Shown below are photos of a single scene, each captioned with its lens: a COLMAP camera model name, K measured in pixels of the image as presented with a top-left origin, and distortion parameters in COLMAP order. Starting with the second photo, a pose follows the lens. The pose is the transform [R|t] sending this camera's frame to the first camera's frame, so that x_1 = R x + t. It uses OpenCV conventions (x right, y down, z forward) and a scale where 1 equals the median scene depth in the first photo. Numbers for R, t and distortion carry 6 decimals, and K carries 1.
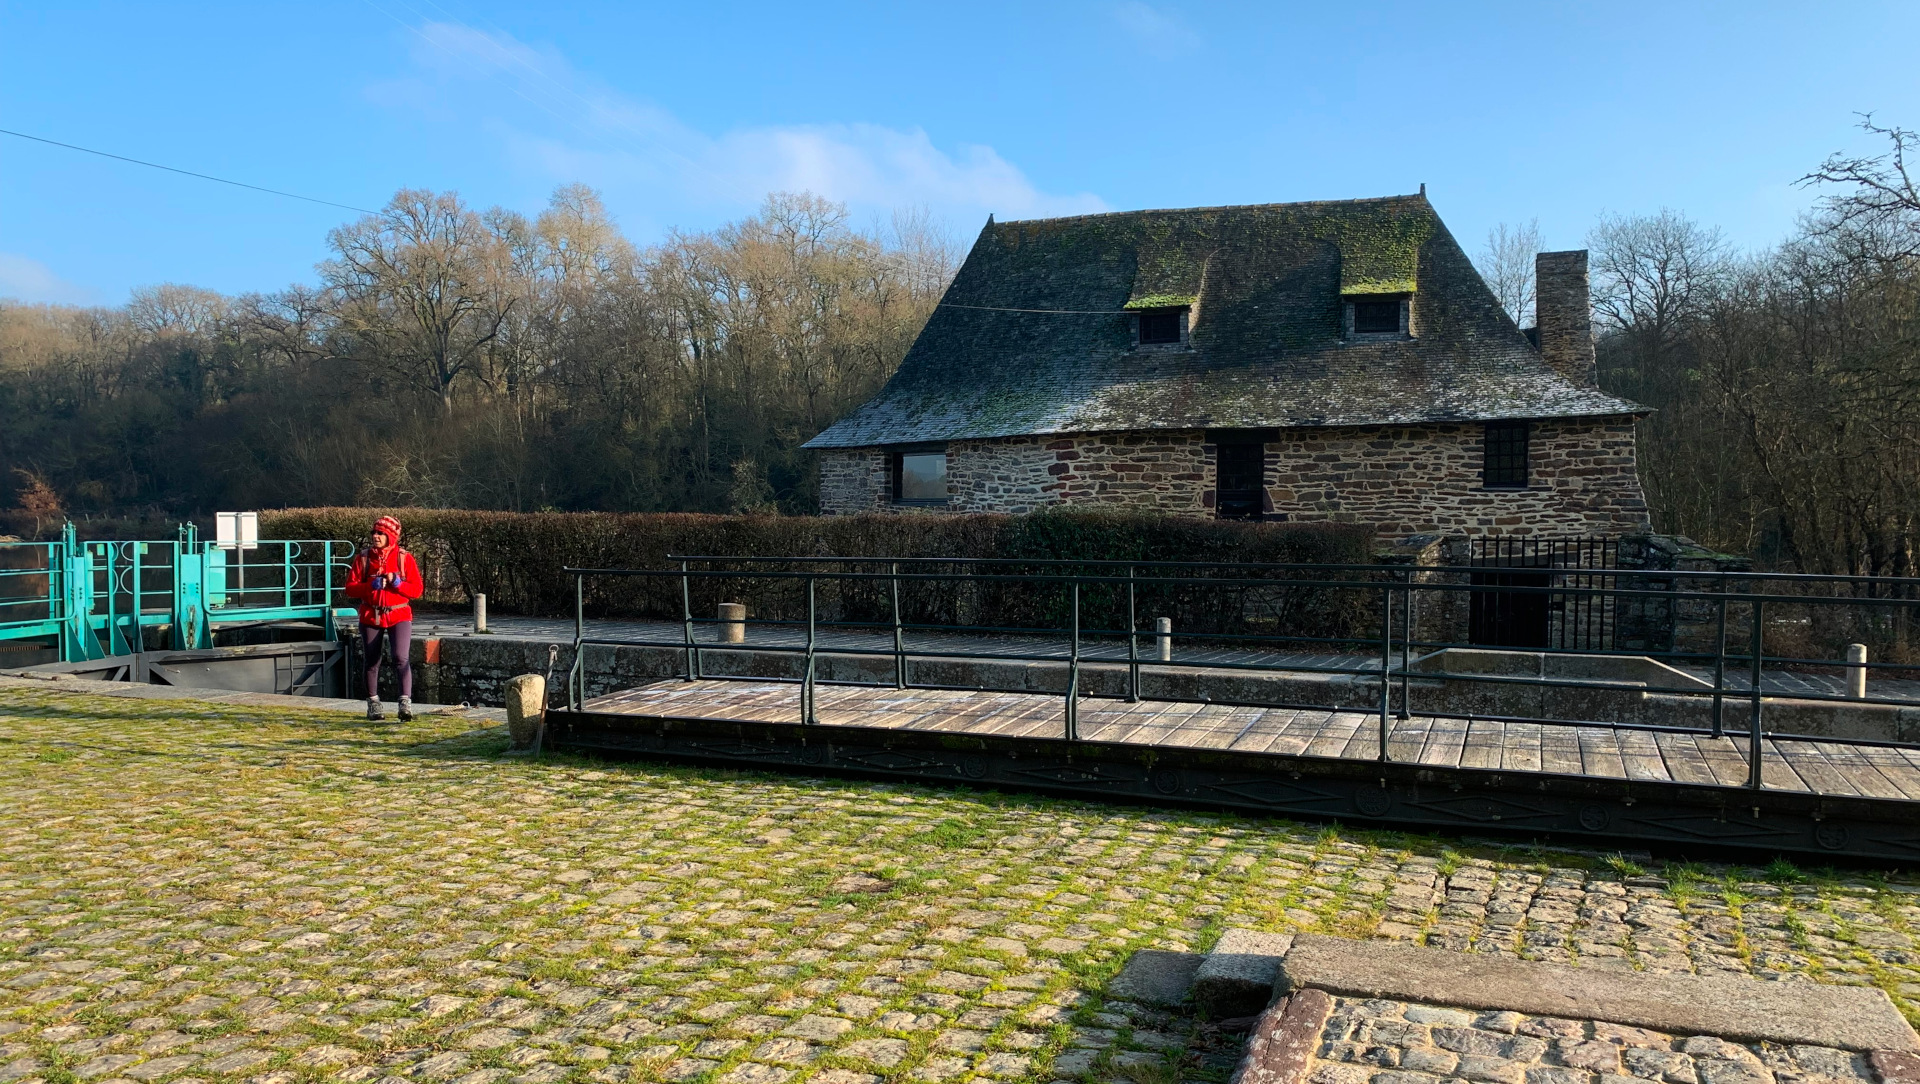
lens RADIAL K [[1531.2, 0, 963.1], [0, 1531.2, 600.0], [0, 0, 1]] dist [0.067717, -0.050729]
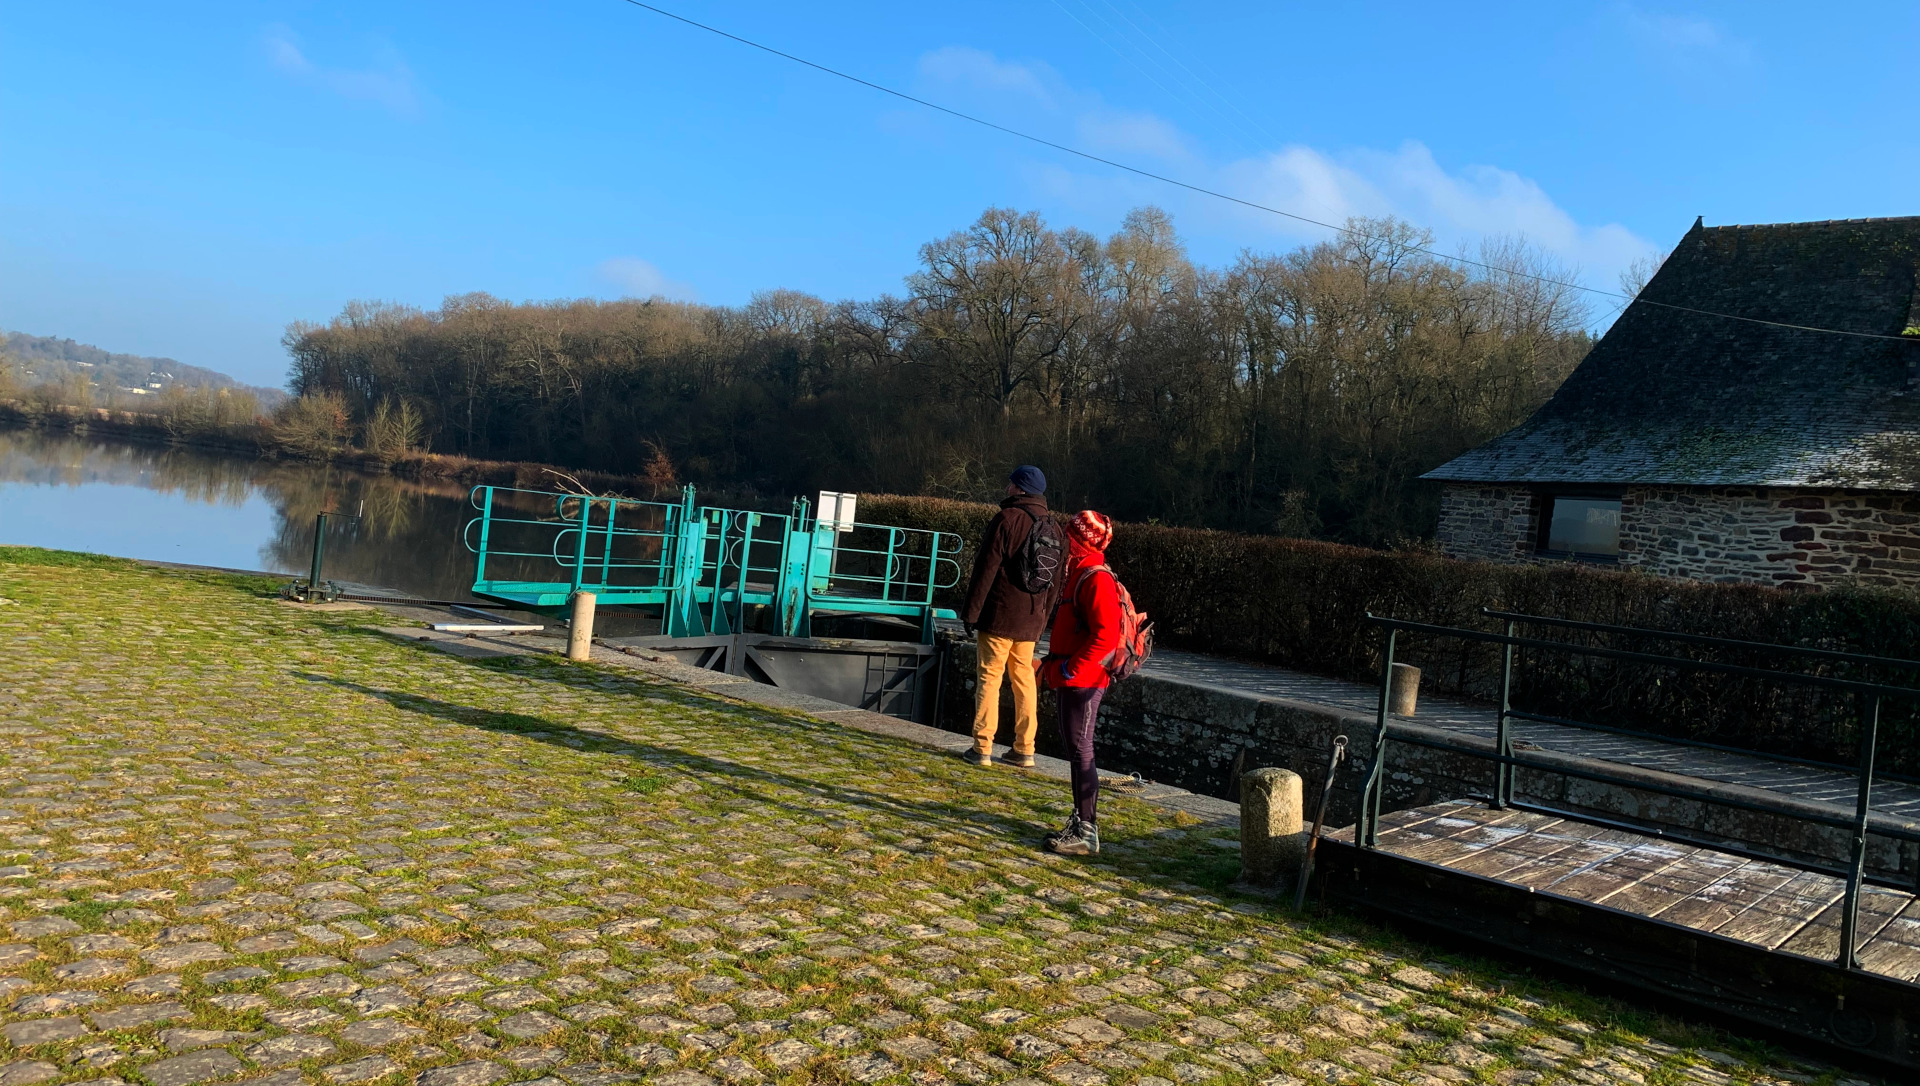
lens RADIAL K [[1538.1, 0, 960.0], [0, 1538.1, 543.0], [0, 0, 1]] dist [0.266021, -0.379901]
pose [[0.937349, 0.104627, -0.332311, -0.063512], [-0.122550, 0.991901, -0.033381, -0.002385], [0.326127, 0.072014, 0.942579, 0.103973]]
